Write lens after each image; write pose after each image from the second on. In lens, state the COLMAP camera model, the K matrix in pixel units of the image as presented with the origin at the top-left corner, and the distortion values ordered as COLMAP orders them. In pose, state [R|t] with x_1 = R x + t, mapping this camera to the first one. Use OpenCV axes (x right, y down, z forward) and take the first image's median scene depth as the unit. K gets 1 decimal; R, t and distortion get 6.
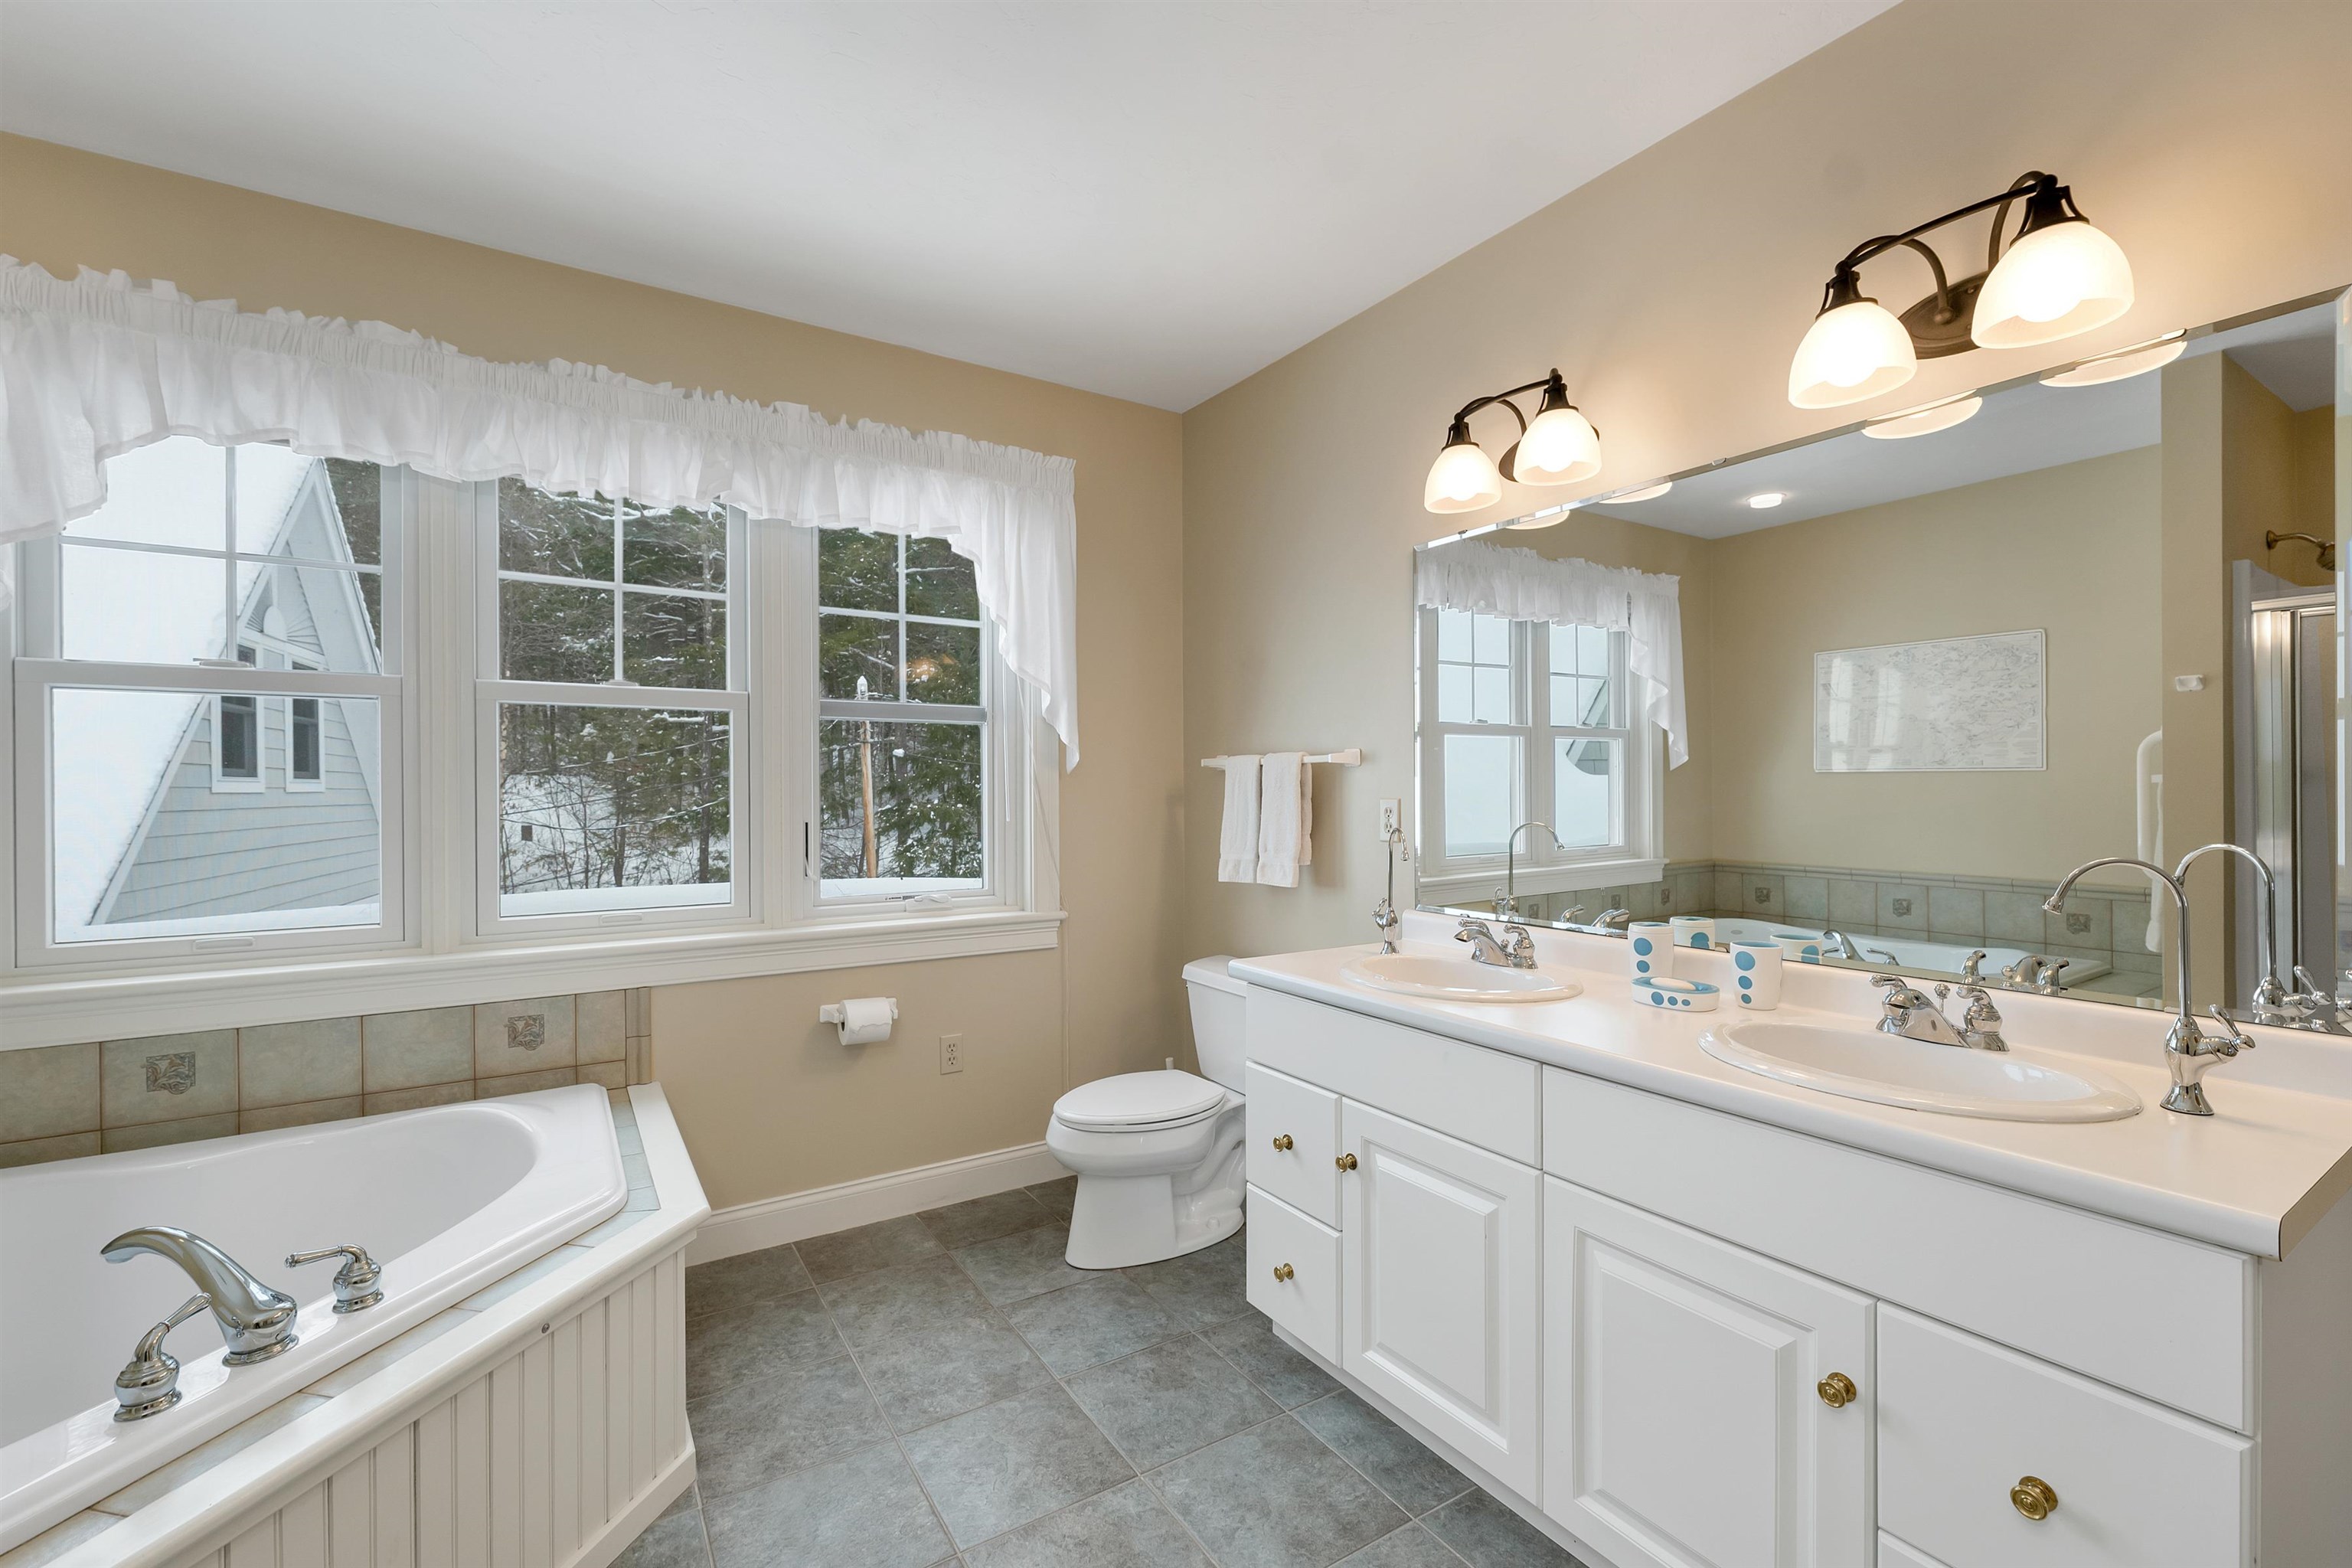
lens RADIAL K [[982.1, 0, 1178.2], [0, 982.1, 788.9], [0, 0, 1]] dist [-0.001996, -0.001102]
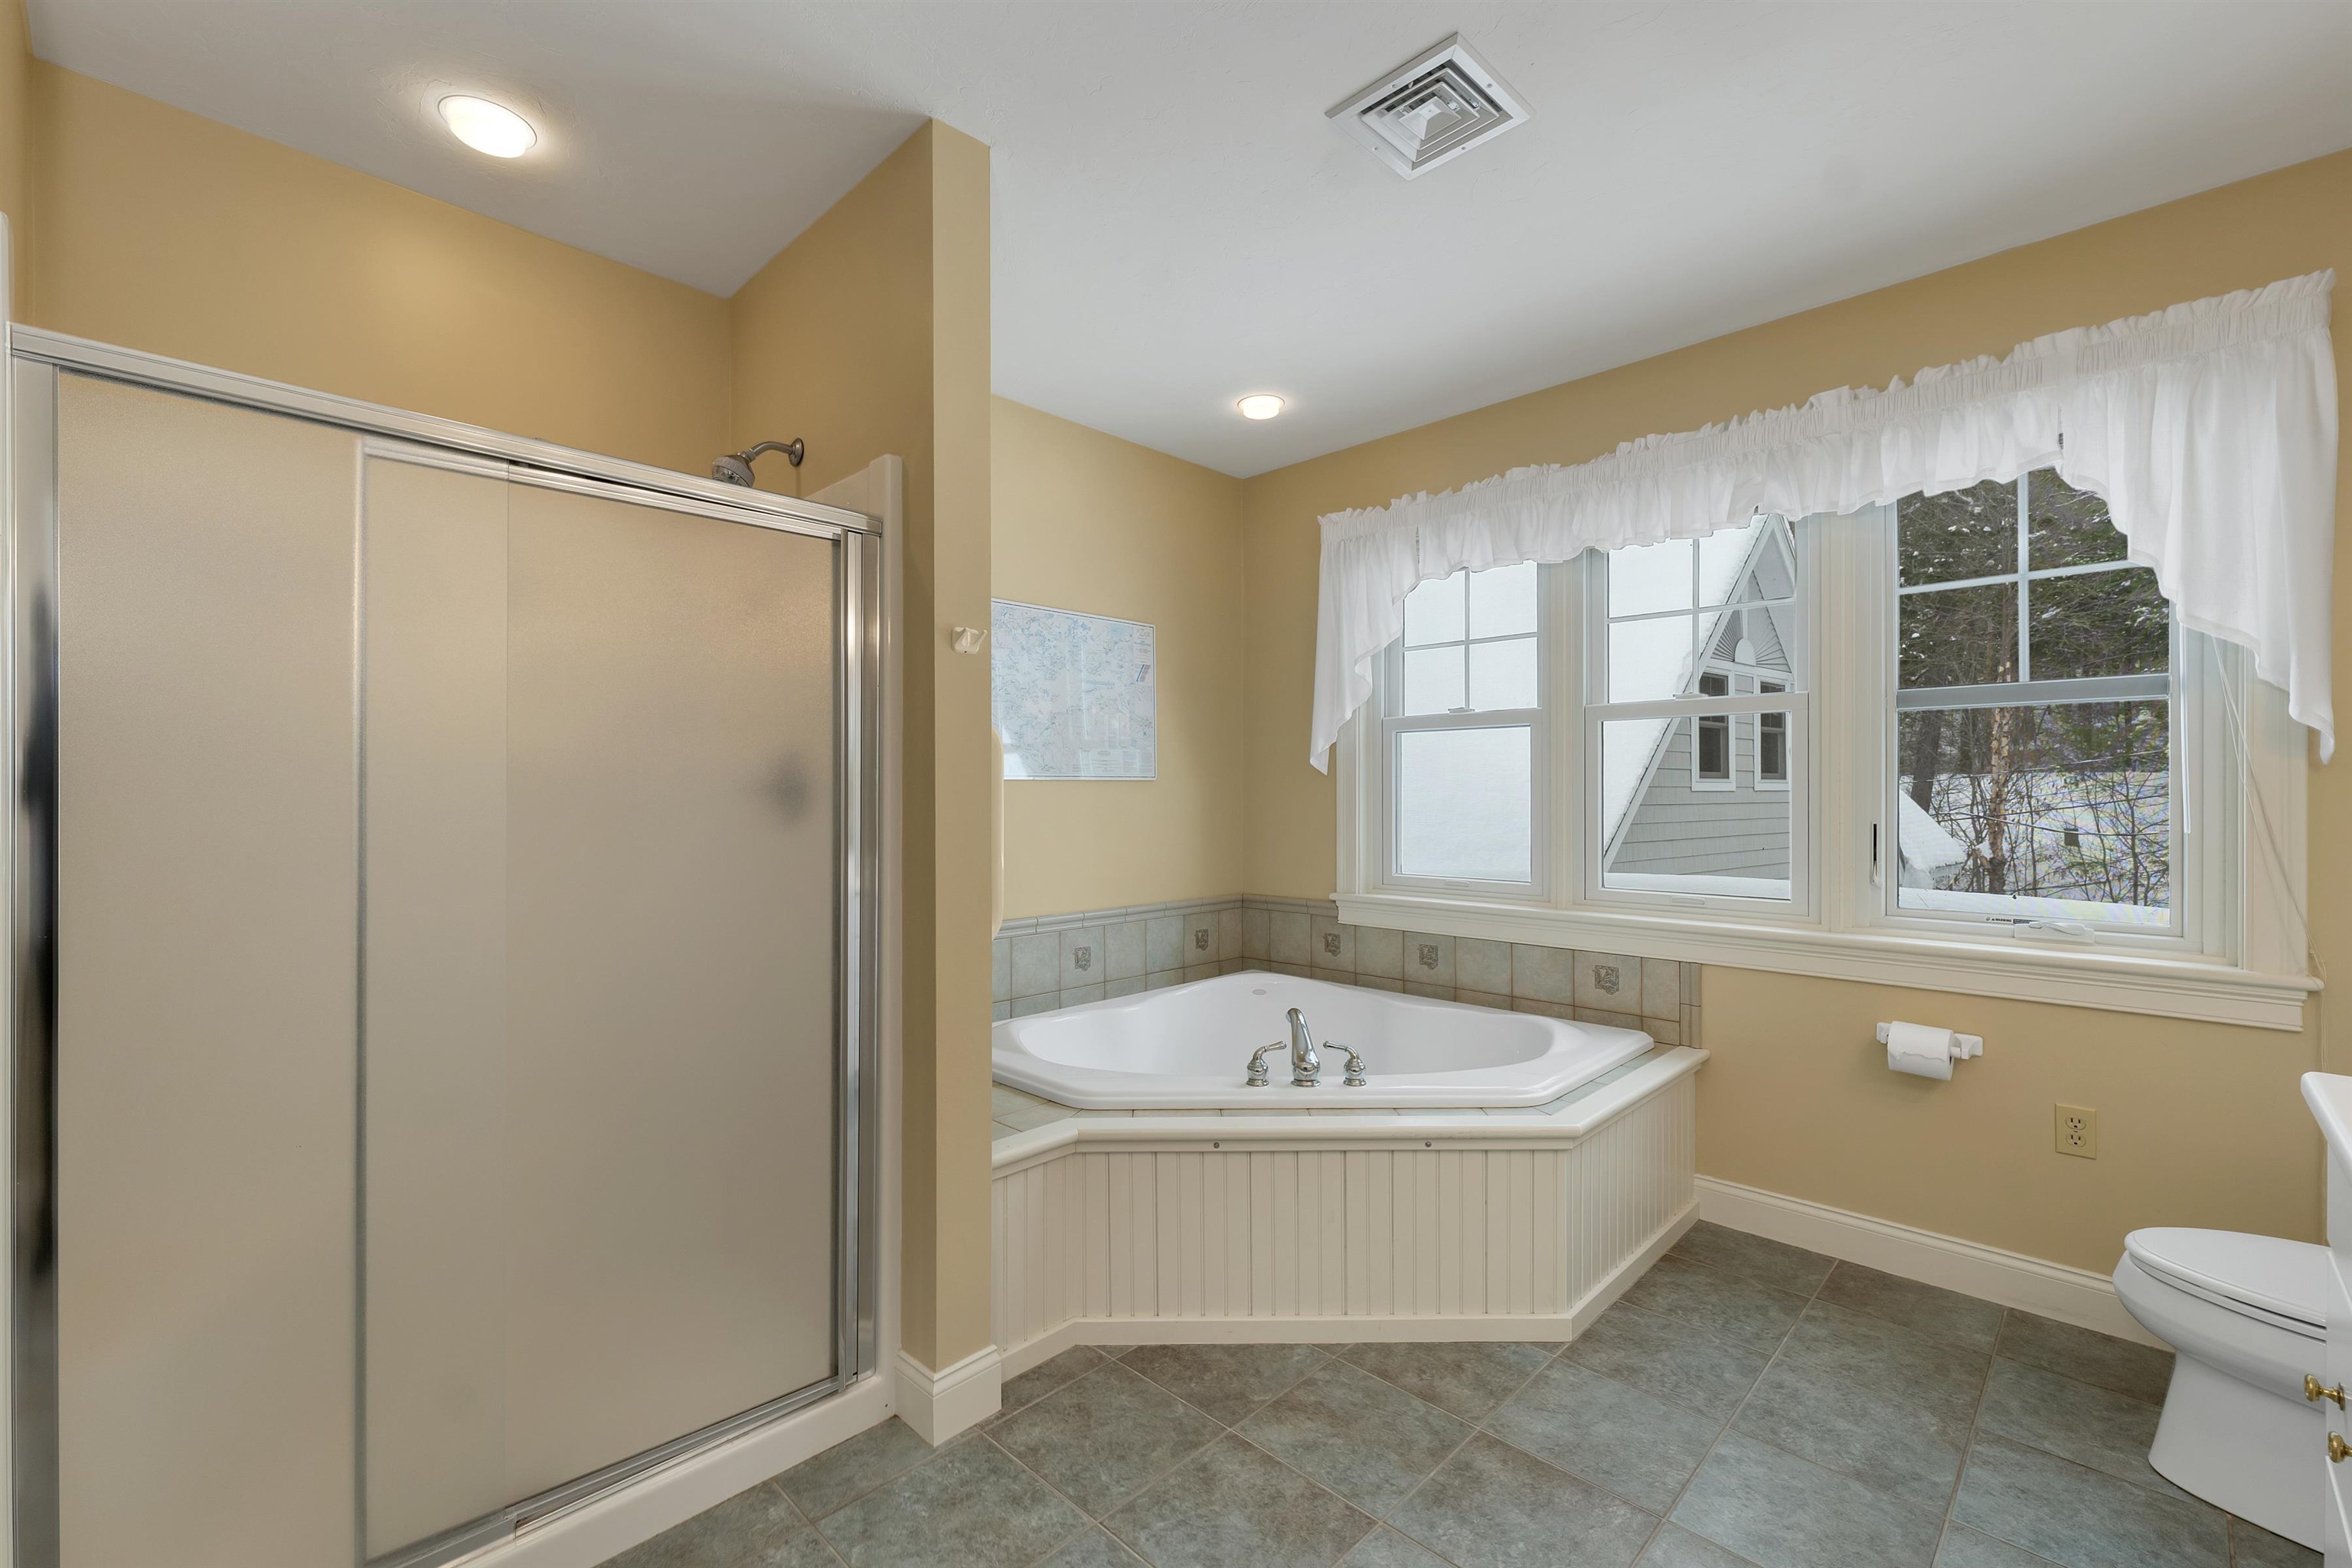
lens RADIAL K [[982.1, 0, 1175.6], [0, 982.1, 787.1], [0, 0, 1]] dist [-0.001996, -0.001102]
pose [[0.214470, -0.002107, -0.976728, 0.443614], [0.001615, 0.999997, -0.001802, -0.000508], [0.976729, -0.001191, 0.214472, 0.171743]]
